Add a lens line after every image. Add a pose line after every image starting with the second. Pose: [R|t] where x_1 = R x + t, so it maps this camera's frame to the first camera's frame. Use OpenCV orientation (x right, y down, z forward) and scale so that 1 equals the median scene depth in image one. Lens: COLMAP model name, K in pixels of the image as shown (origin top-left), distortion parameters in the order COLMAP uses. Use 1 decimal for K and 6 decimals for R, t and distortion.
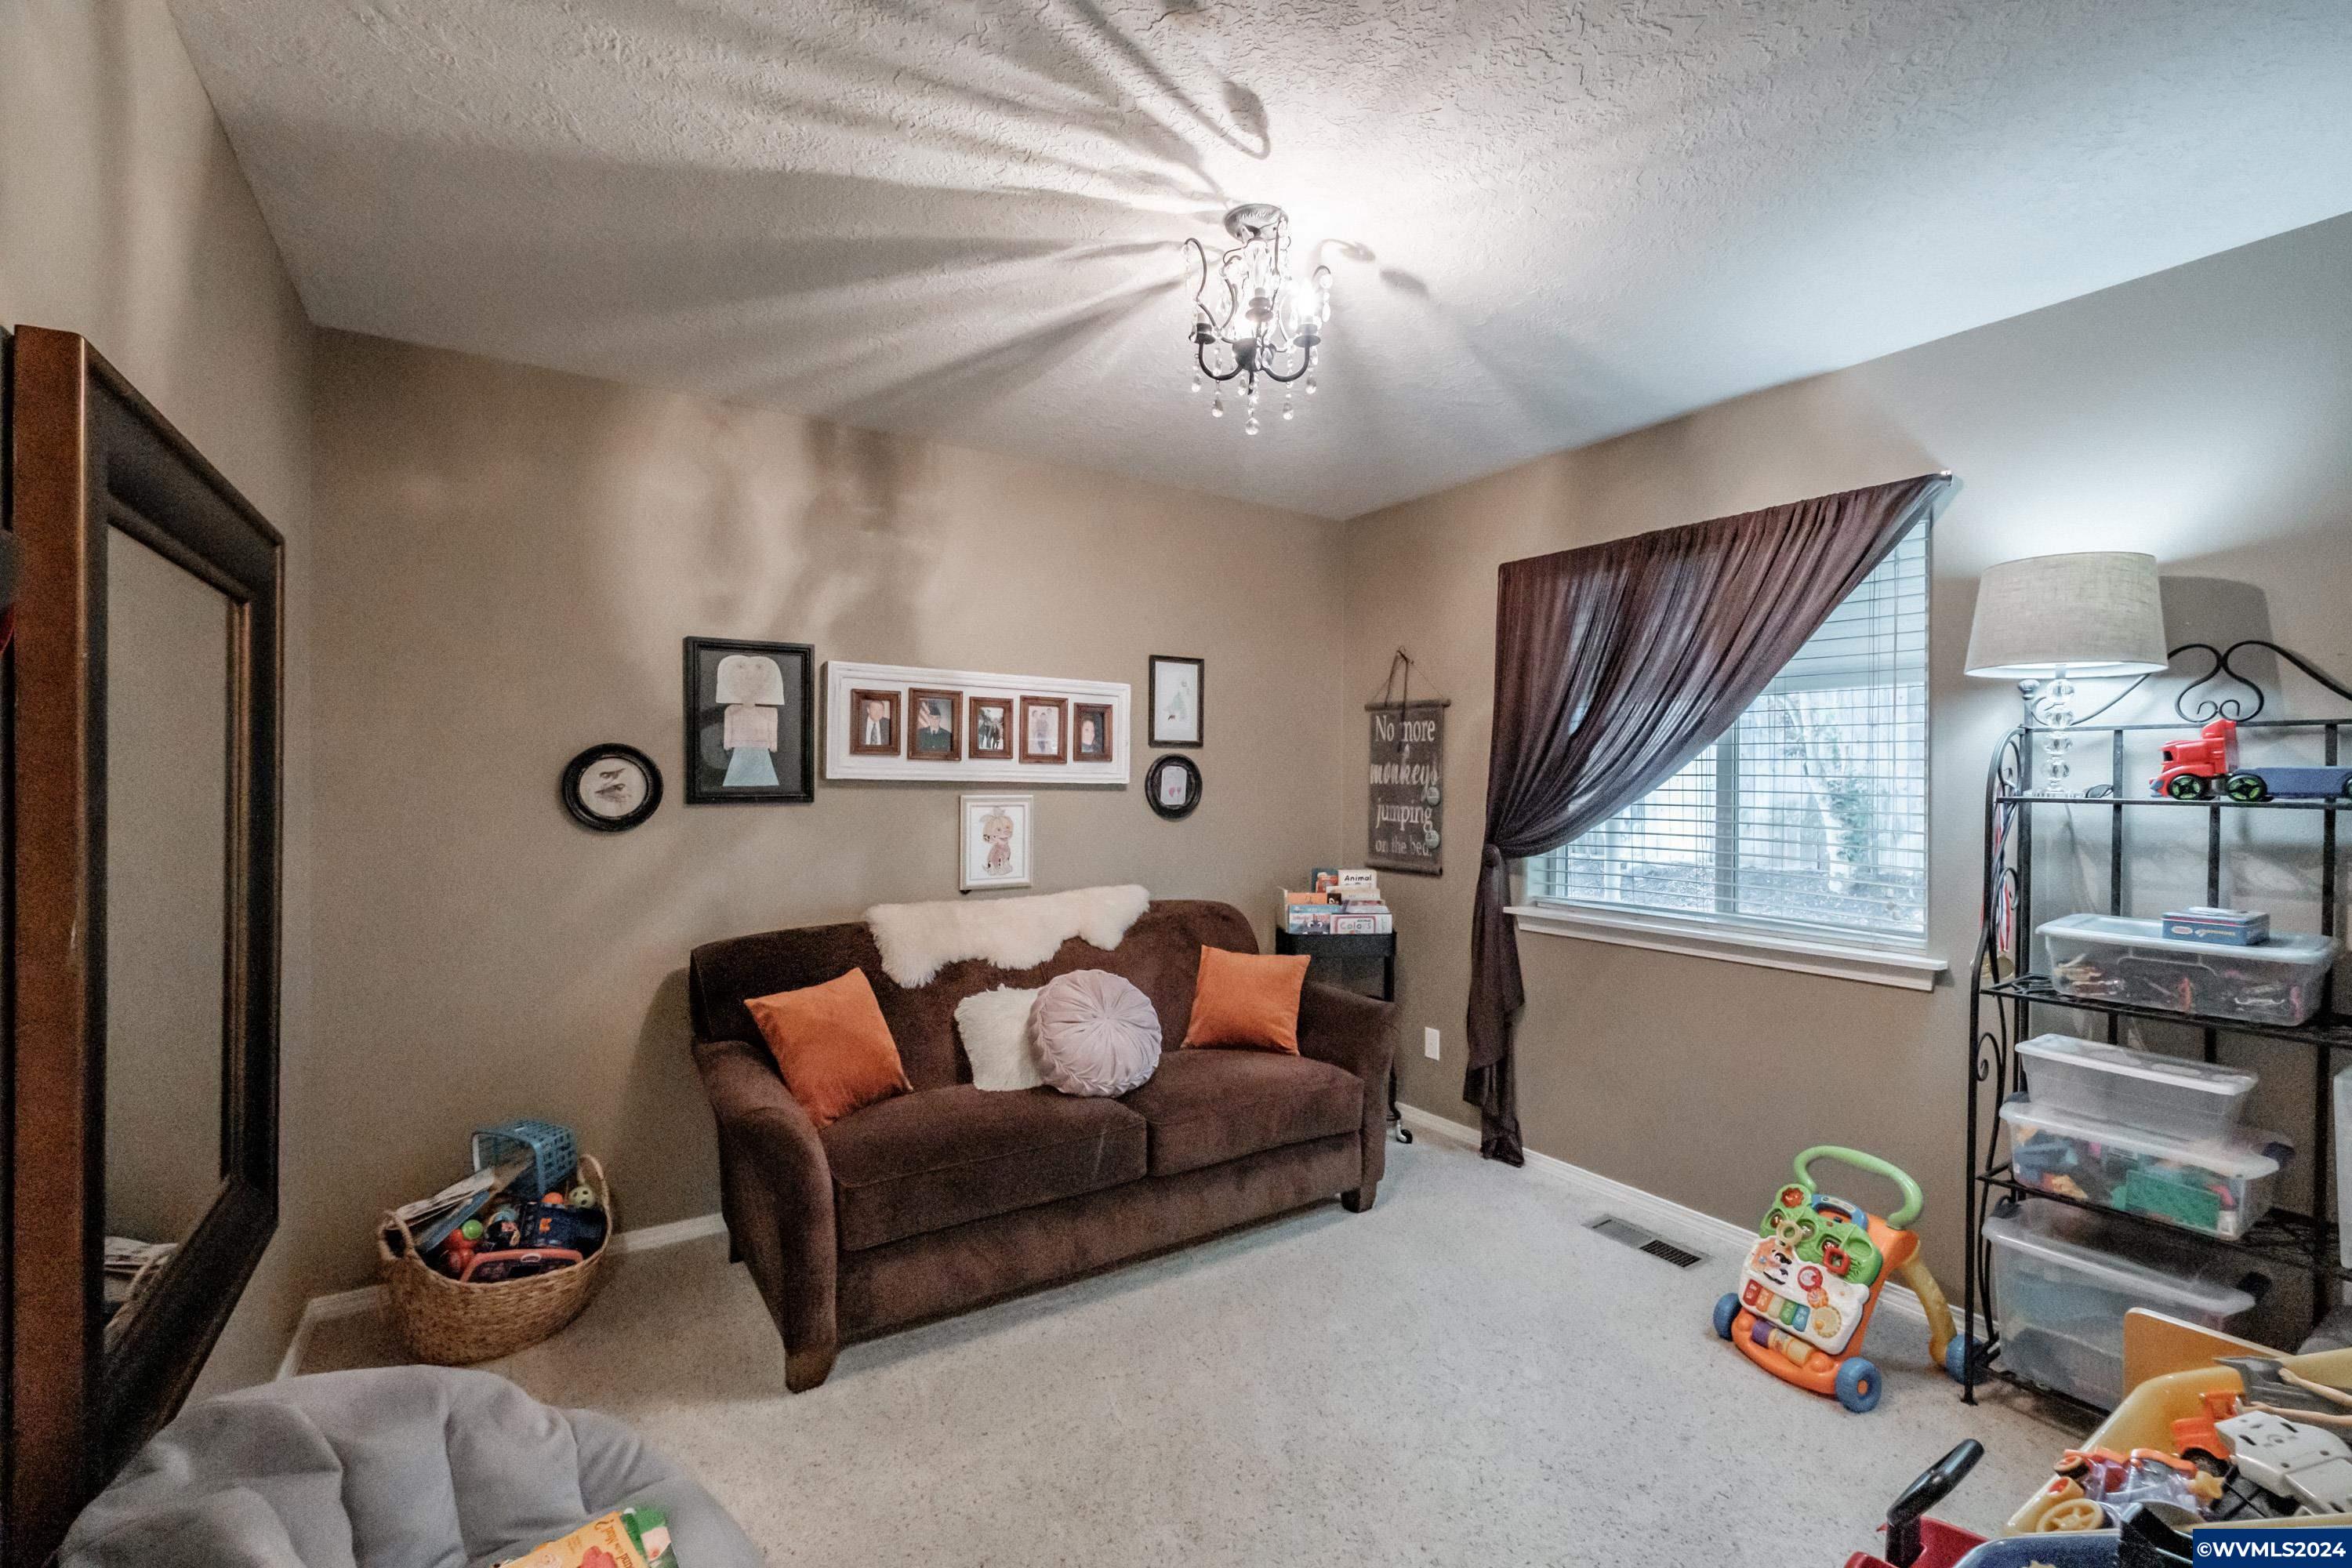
lens RADIAL K [[1032.1, 0, 1187.0], [0, 1032.1, 780.3], [0, 0, 1]] dist [-0.001786, -0.000360]
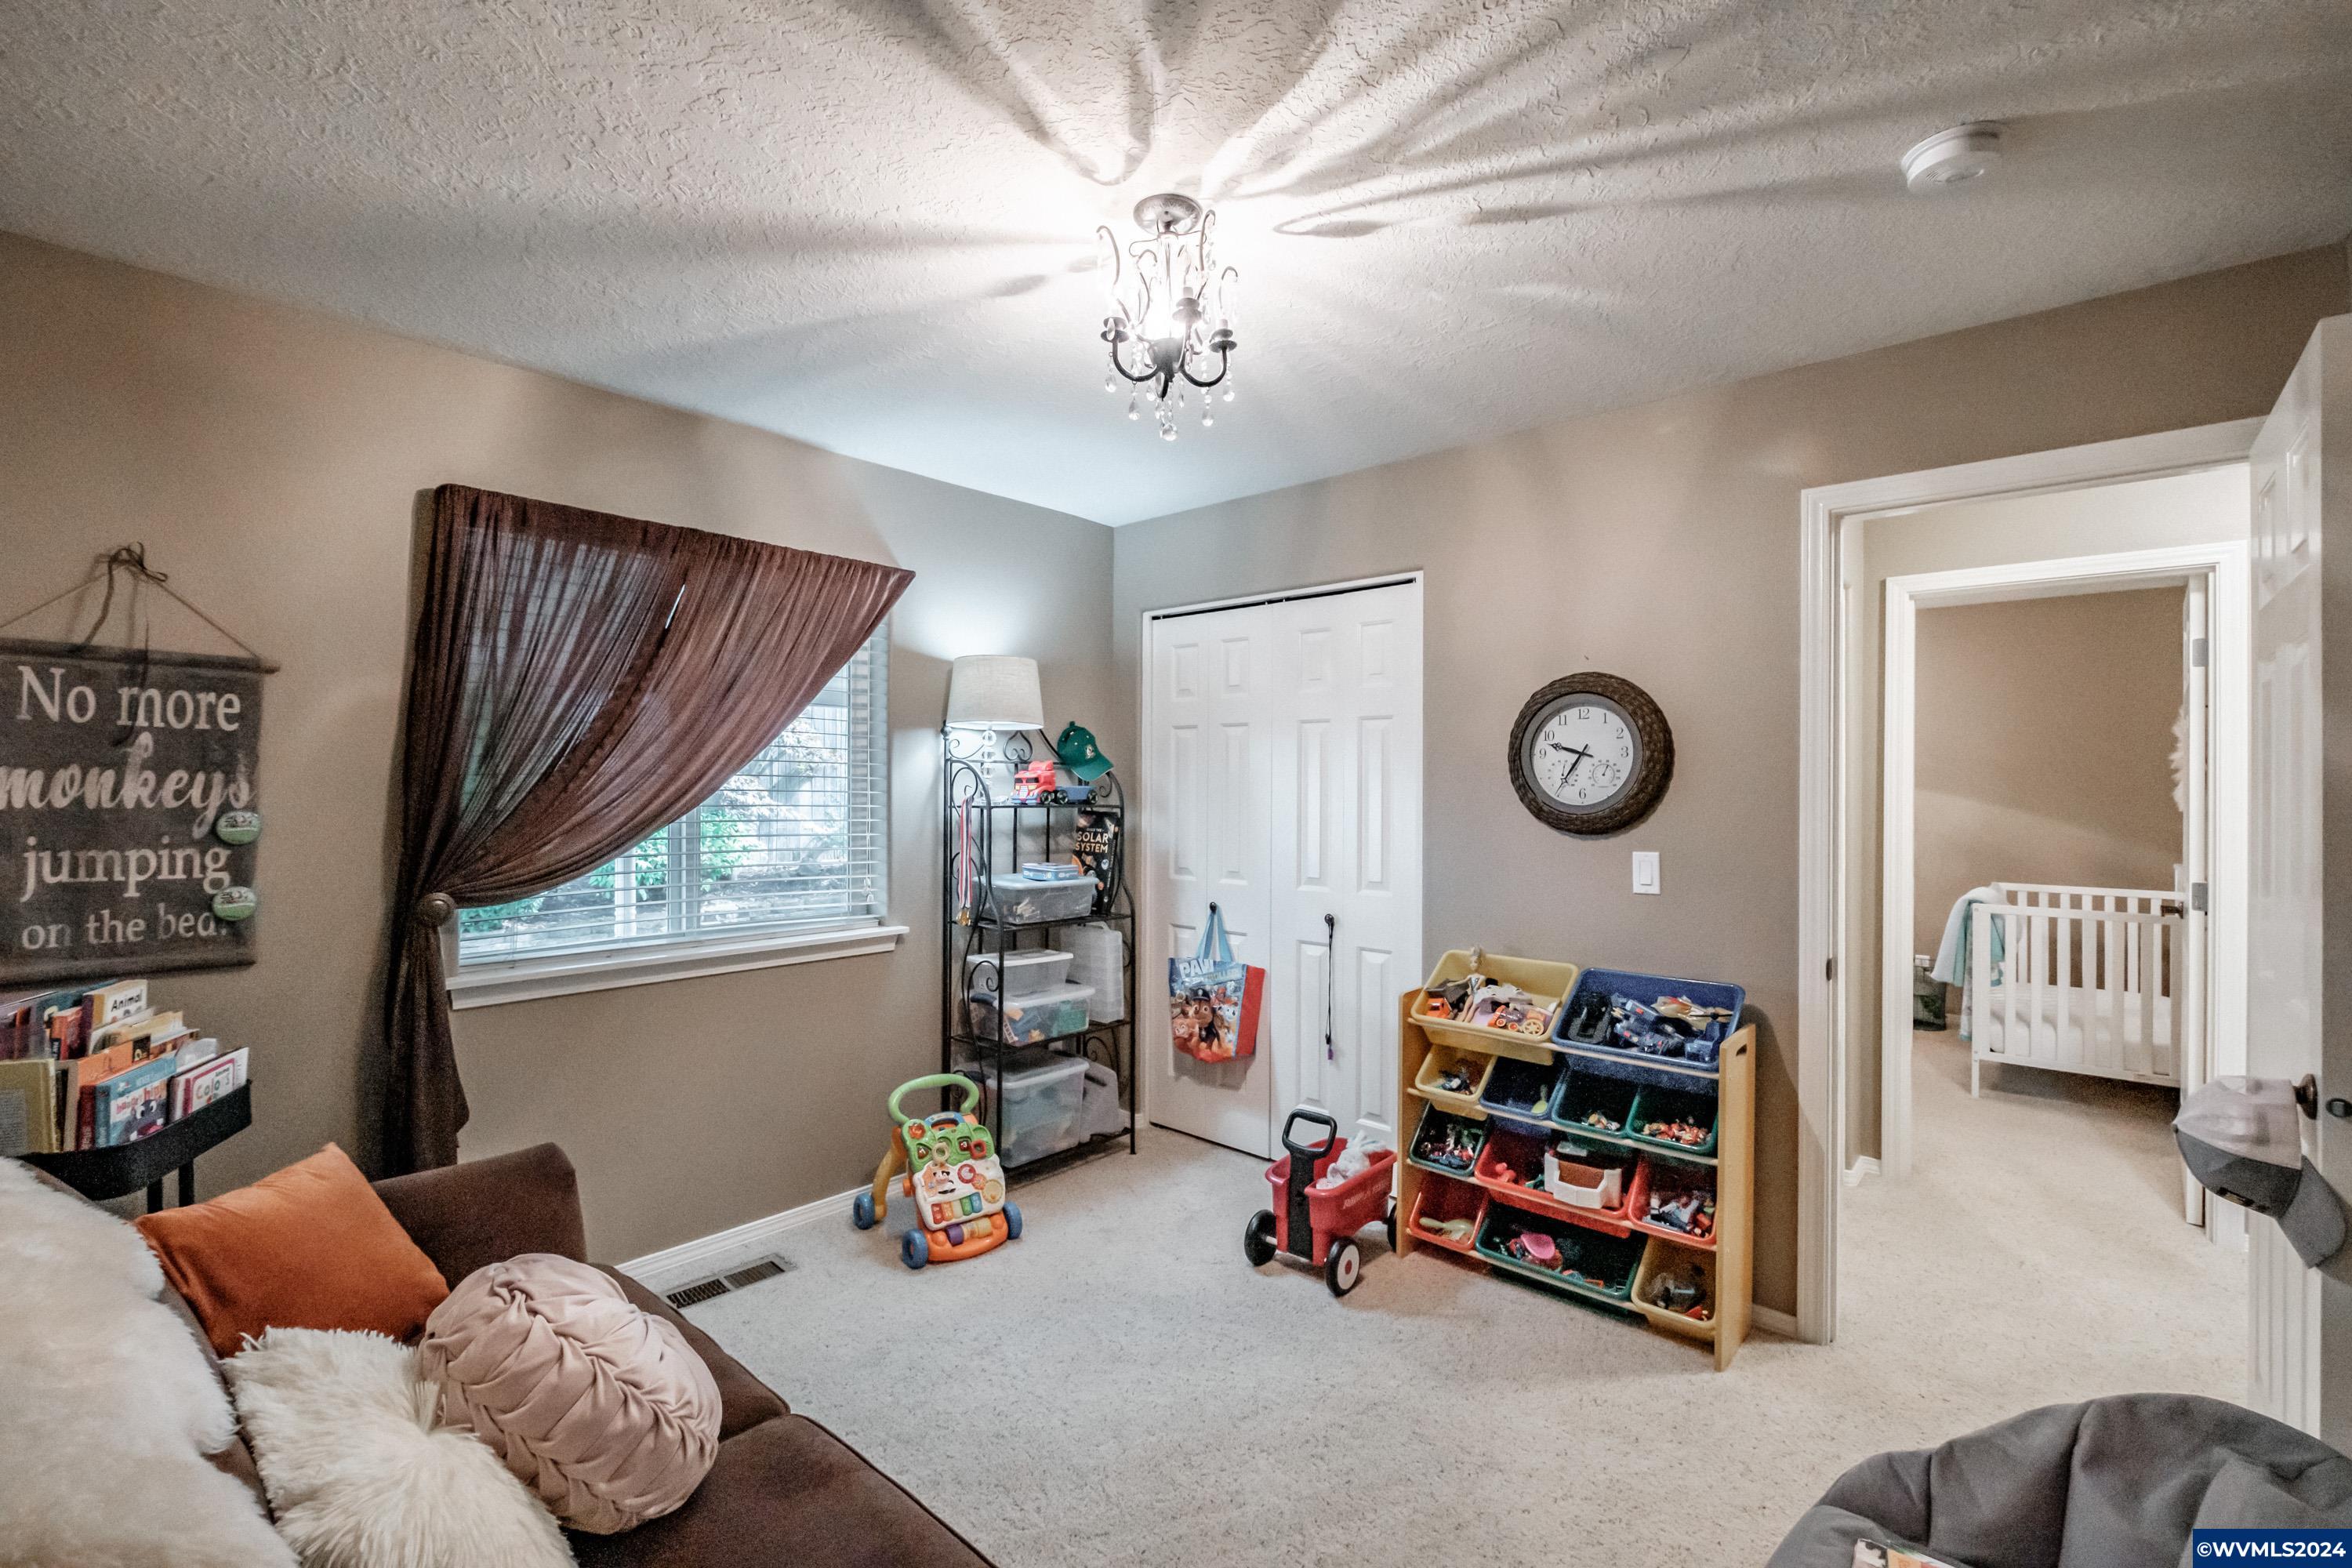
lens RADIAL K [[1032.1, 0, 1181.4], [0, 1032.1, 779.5], [0, 0, 1]] dist [-0.001786, -0.000360]
pose [[-0.265077, 0.001367, 0.964226, -0.775595], [-0.003626, 0.999991, -0.002415, -0.020111], [-0.964221, -0.004136, -0.265069, 1.134177]]
